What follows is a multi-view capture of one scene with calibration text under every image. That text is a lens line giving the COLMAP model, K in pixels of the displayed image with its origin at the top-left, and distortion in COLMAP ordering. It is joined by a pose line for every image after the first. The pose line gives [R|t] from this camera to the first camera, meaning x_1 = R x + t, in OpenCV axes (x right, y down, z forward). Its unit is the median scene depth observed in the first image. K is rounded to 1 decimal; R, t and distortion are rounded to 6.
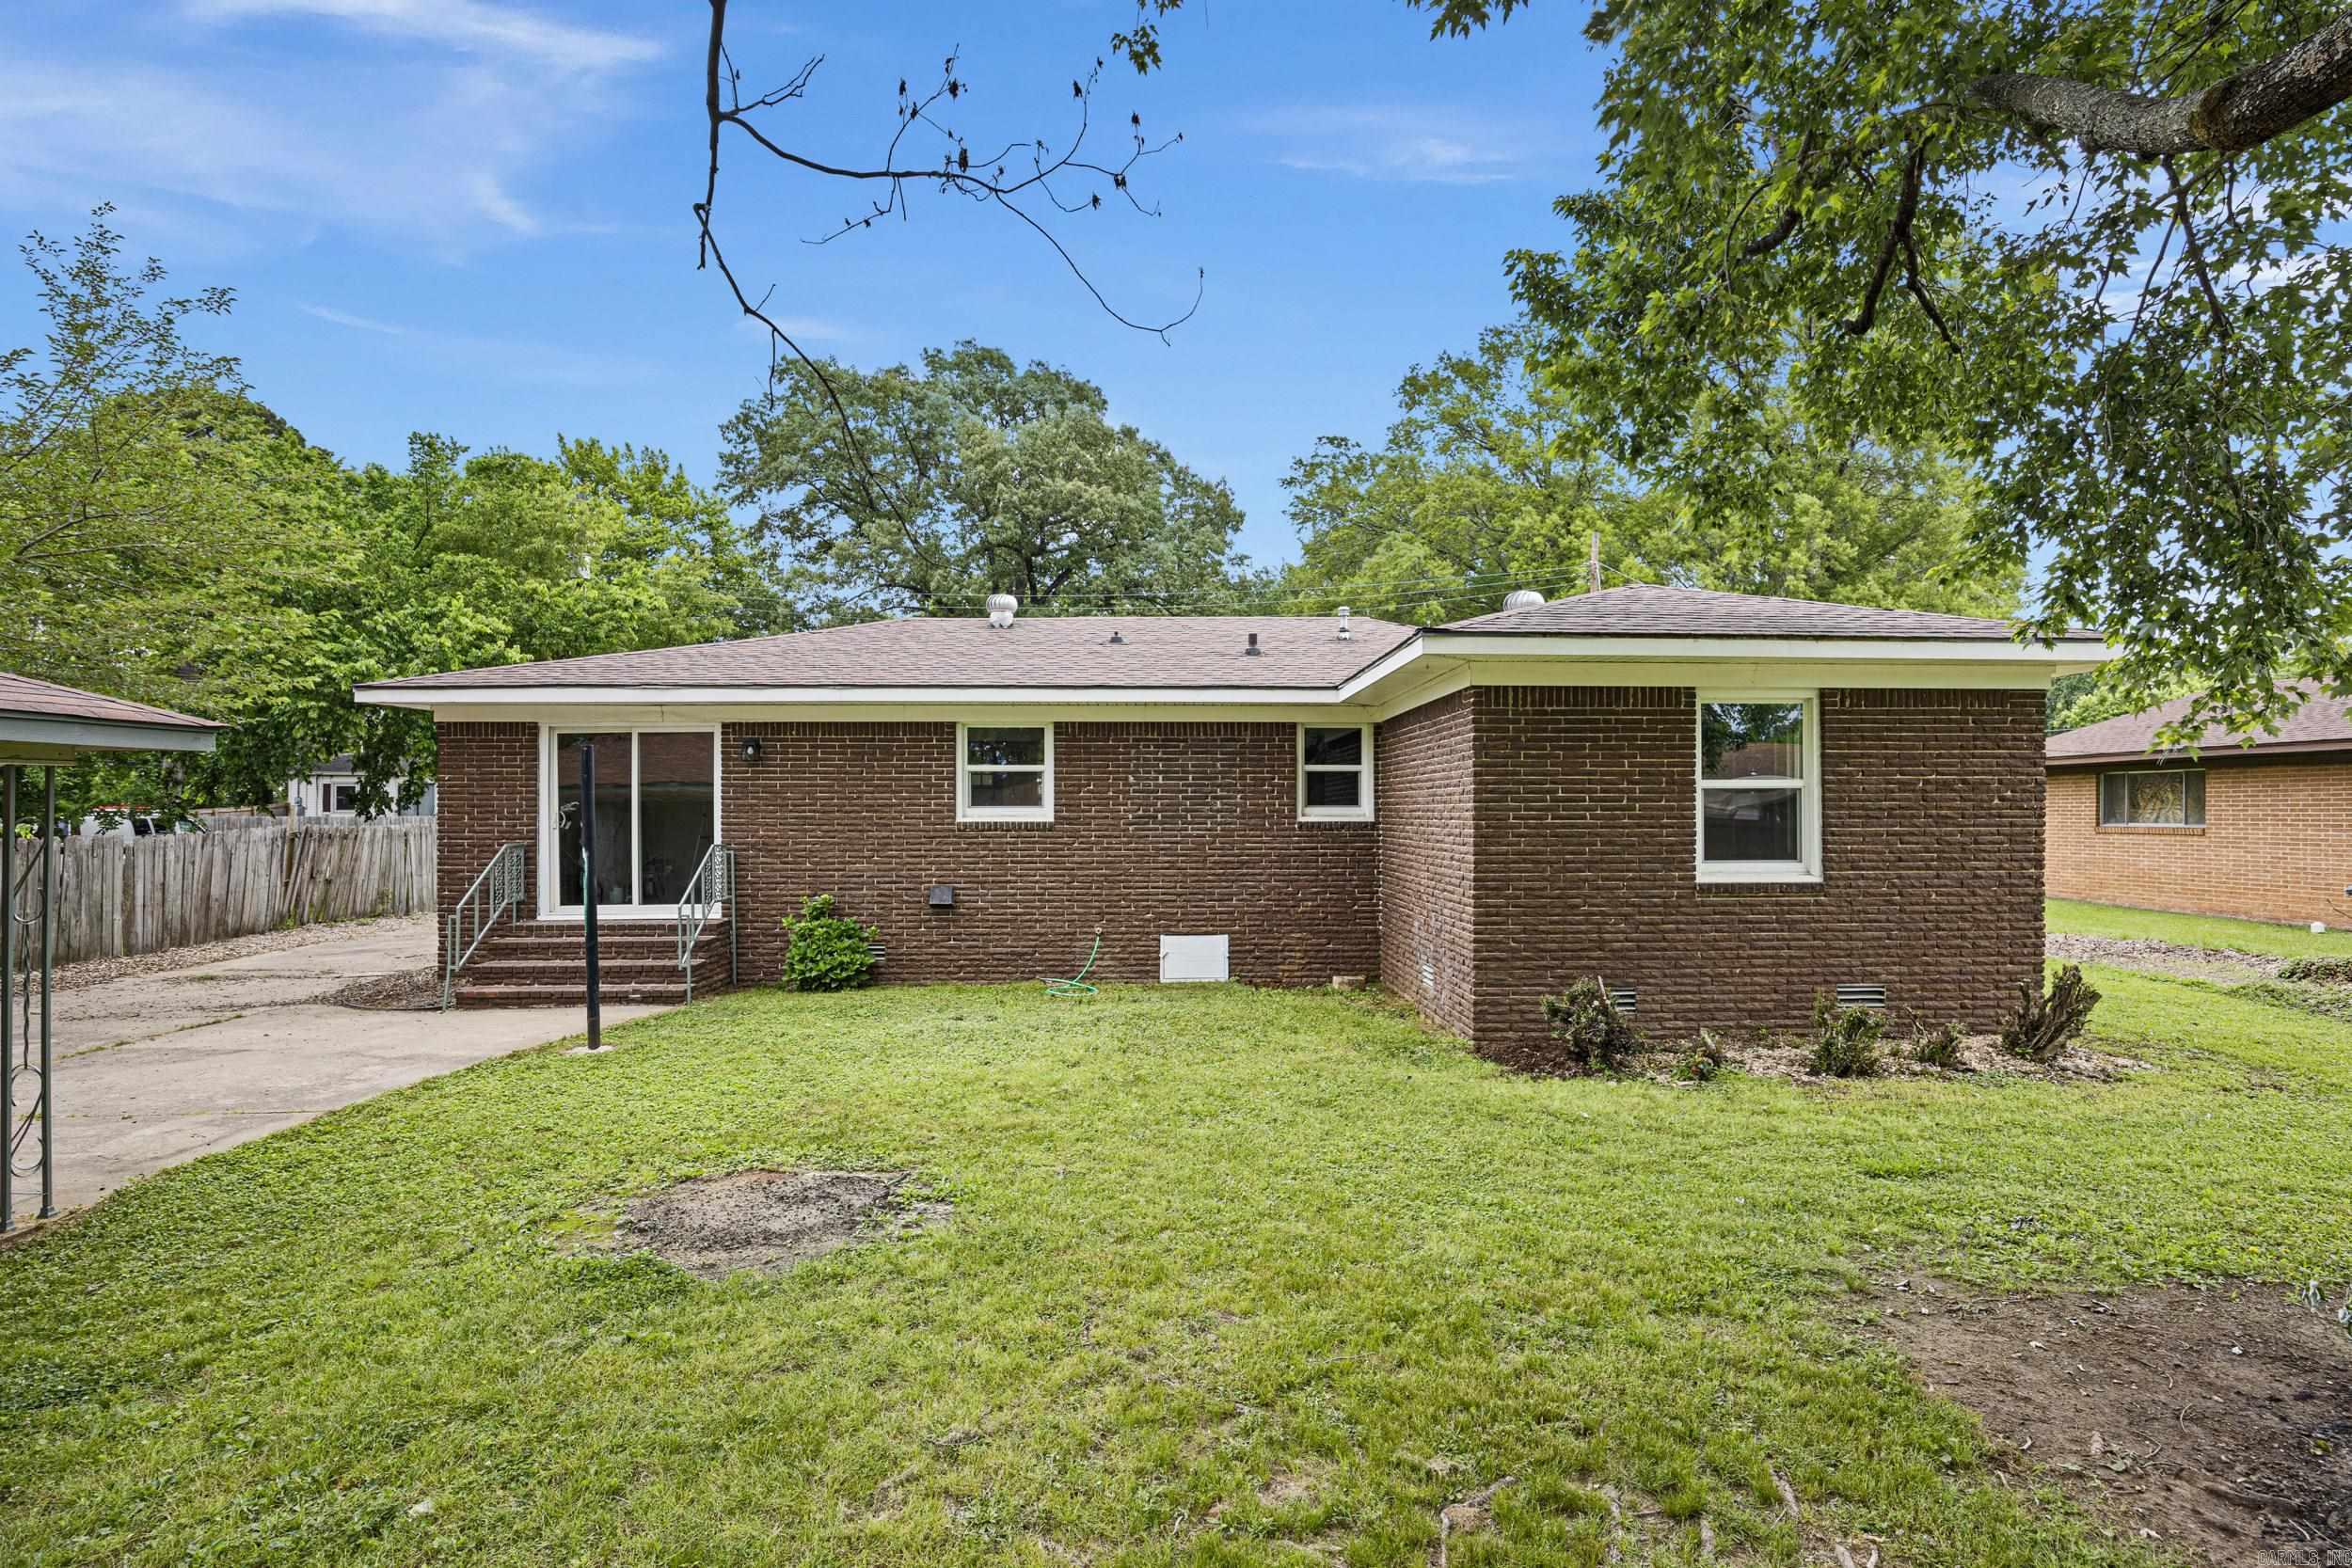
lens RADIAL K [[1256.6, 0, 1177.9], [0, 1256.6, 802.2], [0, 0, 1]] dist [-0.010058, -0.002364]
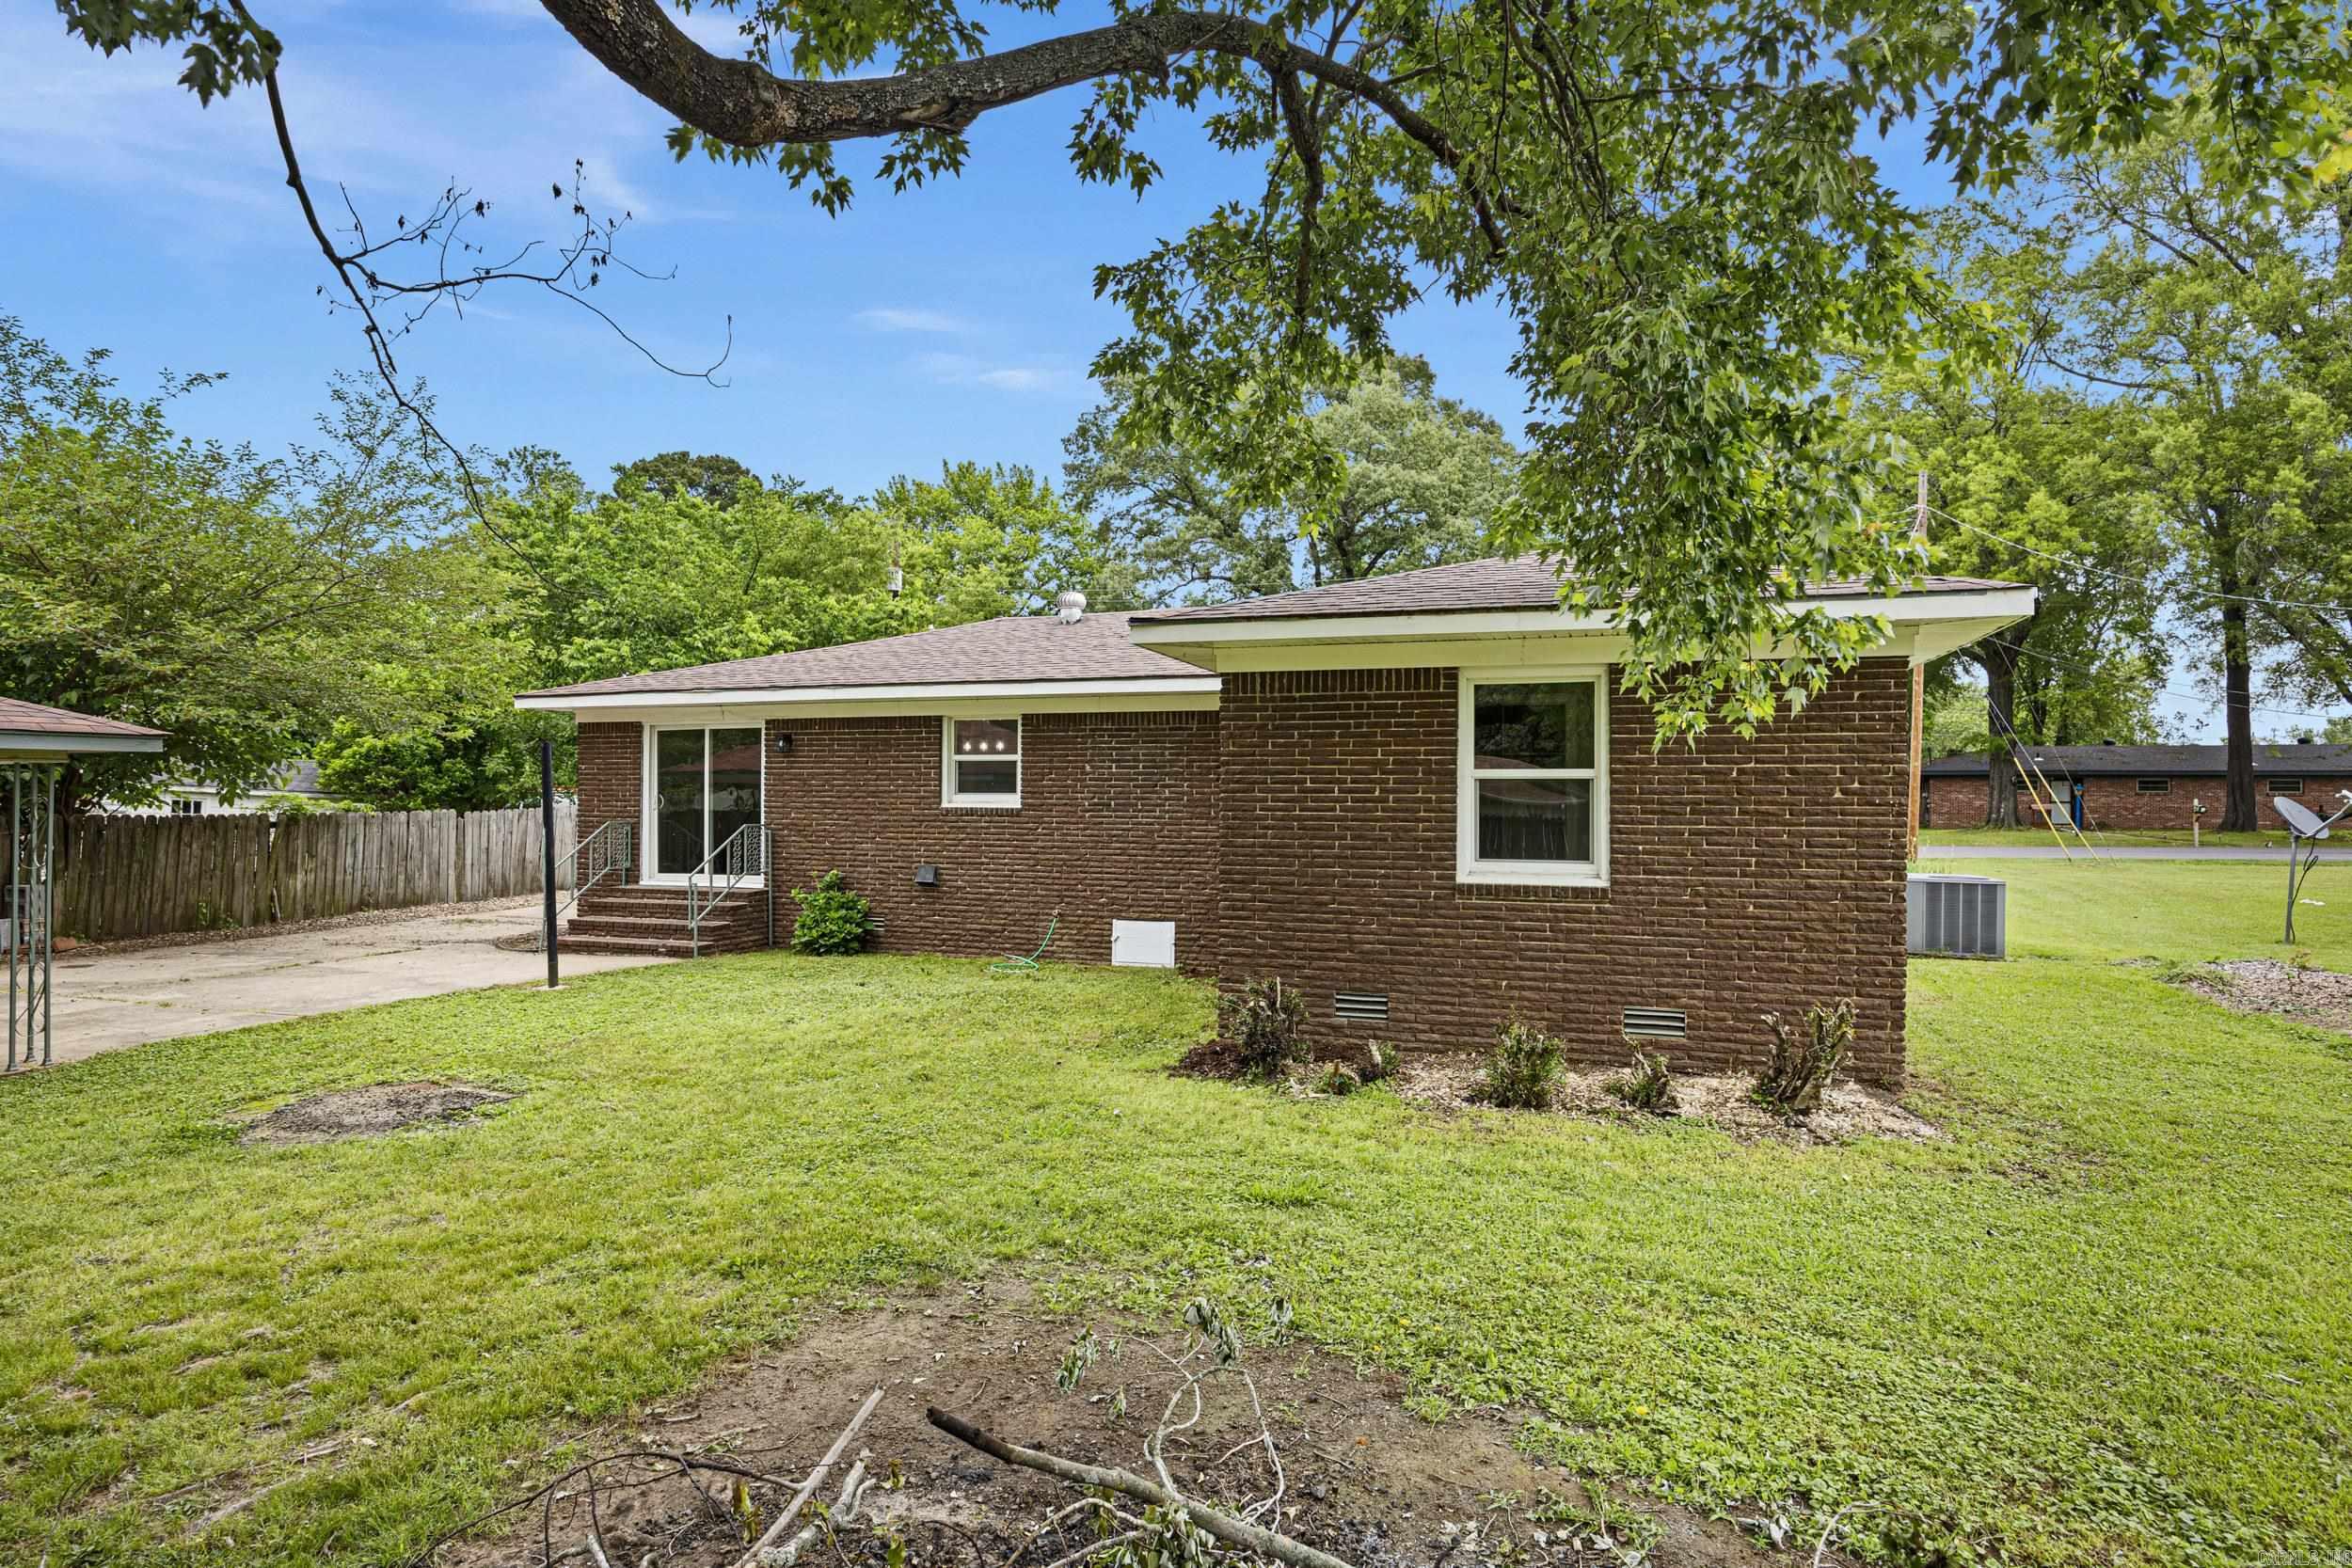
lens RADIAL K [[1256.6, 0, 1106.9], [0, 1256.6, 786.2], [0, 0, 1]] dist [-0.010058, -0.002364]
pose [[0.924568, 0.003881, -0.380997, 0.373781], [-0.004120, 0.999991, 0.000188, -0.003400], [0.380994, 0.001396, 0.924576, 0.045897]]
